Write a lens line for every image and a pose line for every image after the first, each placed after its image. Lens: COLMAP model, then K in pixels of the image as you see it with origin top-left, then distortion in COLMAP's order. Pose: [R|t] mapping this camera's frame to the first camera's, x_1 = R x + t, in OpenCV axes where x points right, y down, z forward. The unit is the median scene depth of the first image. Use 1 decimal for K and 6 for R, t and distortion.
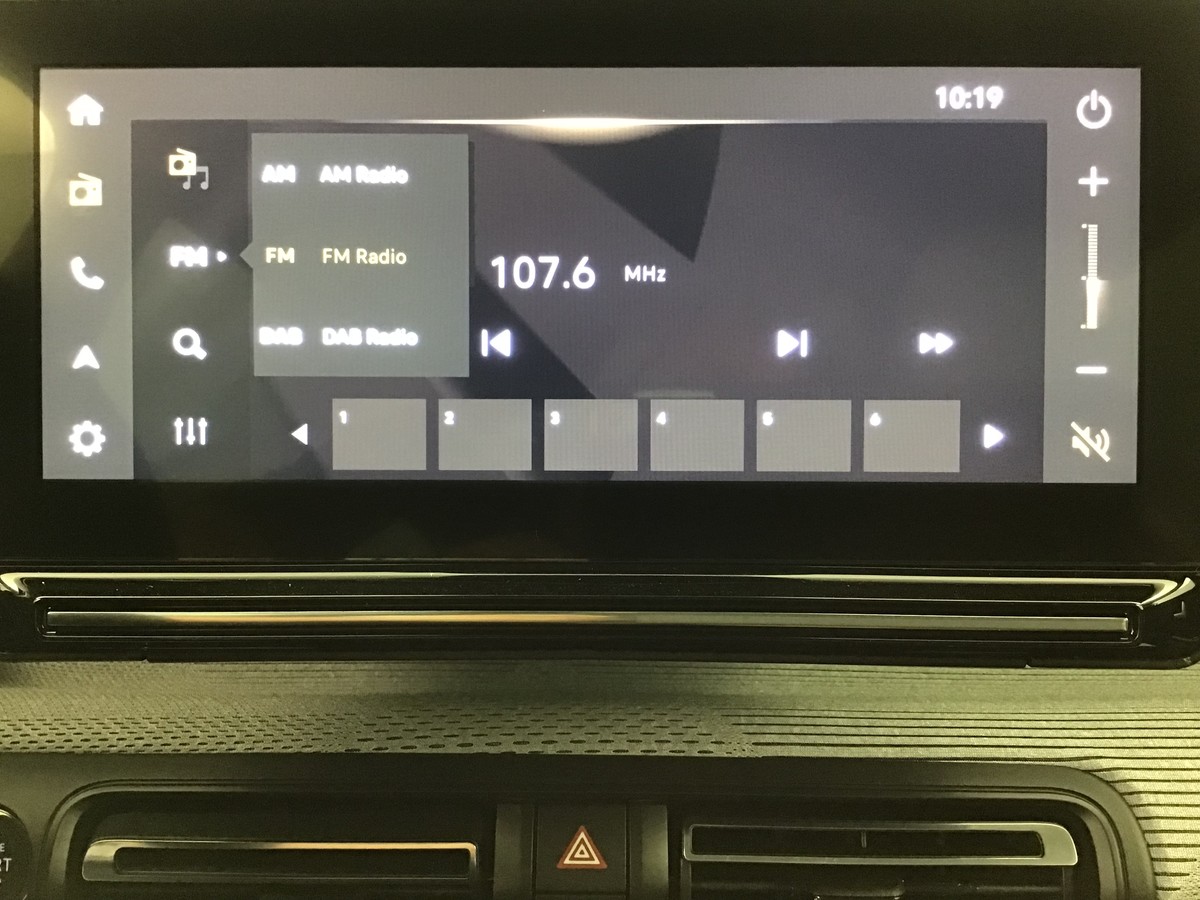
lens RADIAL K [[1076.6, 0, 600.0], [0, 1076.6, 450.0], [0, 0, 1]] dist [0.040300, -0.006367]
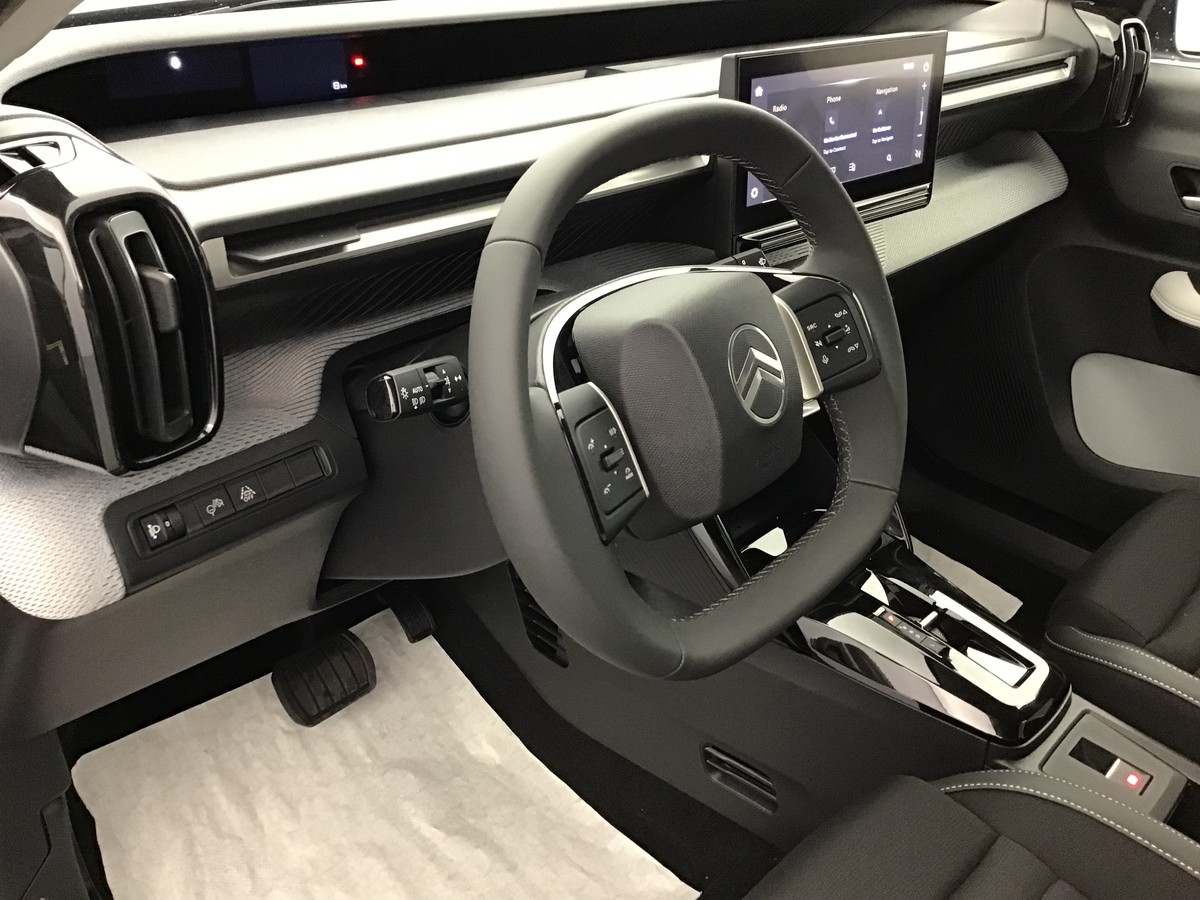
lens RADIAL K [[1076.6, 0, 600.0], [0, 1076.6, 450.0], [0, 0, 1]] dist [0.040300, -0.006367]
pose [[0.720315, -0.303963, 0.623500, -2.594488], [0.041811, 0.916265, 0.398385, -0.523016], [-0.692386, -0.260894, 0.672708, -0.937164]]
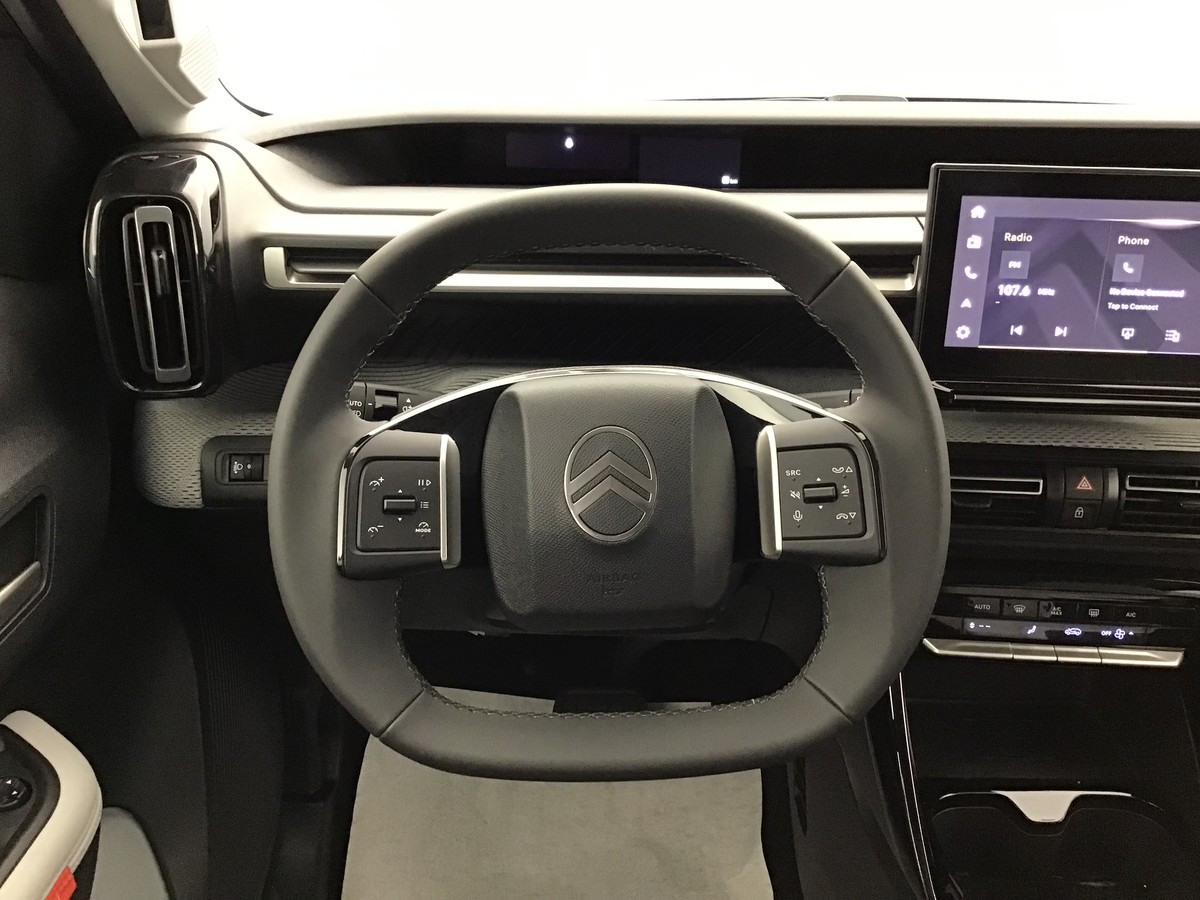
lens RADIAL K [[1058.2, 0, 599.0], [0, 1058.2, 415.2], [0, 0, 1]] dist [0.004892, -0.005011]
pose [[0.998887, 0.029124, -0.037108, -1.056214], [-0.018814, 0.967346, 0.252762, -0.383671], [0.043258, -0.251782, 0.966817, -1.384432]]
